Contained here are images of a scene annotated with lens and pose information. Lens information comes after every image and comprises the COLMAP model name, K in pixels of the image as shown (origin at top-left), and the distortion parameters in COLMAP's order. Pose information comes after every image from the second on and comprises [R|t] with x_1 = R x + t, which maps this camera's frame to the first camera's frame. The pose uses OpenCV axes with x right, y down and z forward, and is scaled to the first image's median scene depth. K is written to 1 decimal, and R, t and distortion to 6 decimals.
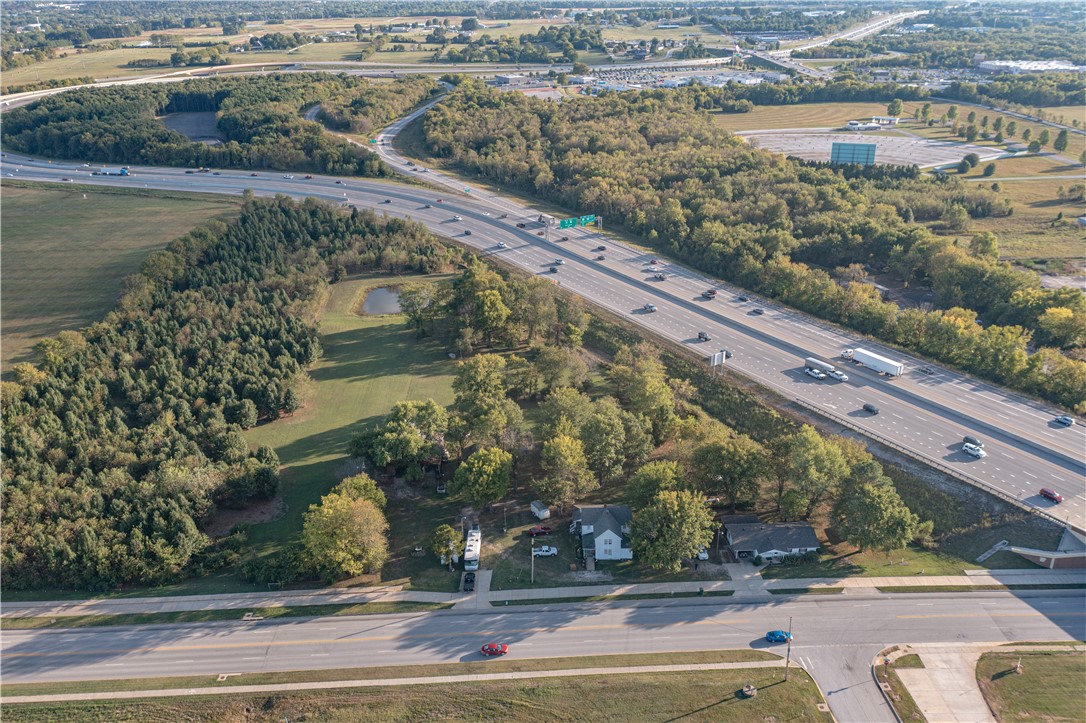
lens RADIAL K [[860.3, 0, 539.5], [0, 860.3, 359.8], [0, 0, 1]] dist [-0.011348, 0.000977]
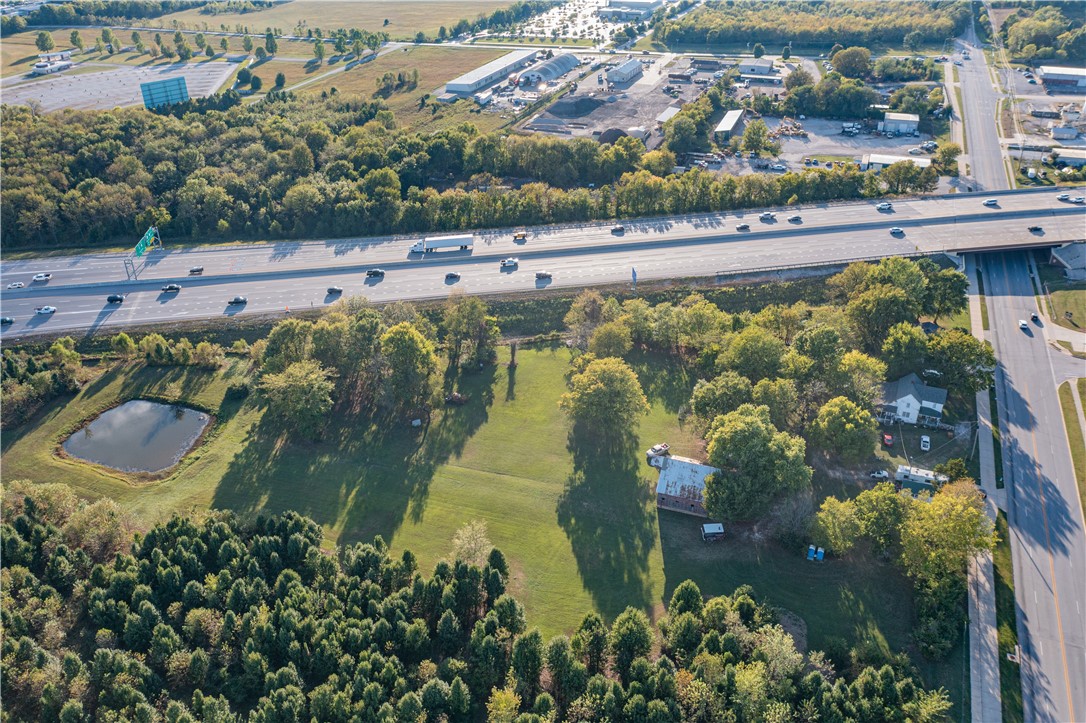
lens RADIAL K [[860.3, 0, 548.6], [0, 860.3, 363.4], [0, 0, 1]] dist [-0.011348, 0.000977]
pose [[0.389414, -0.449026, 0.804197, -0.971497], [0.372820, 0.875238, 0.308163, -0.362928], [-0.842236, 0.179818, 0.508236, 0.809338]]
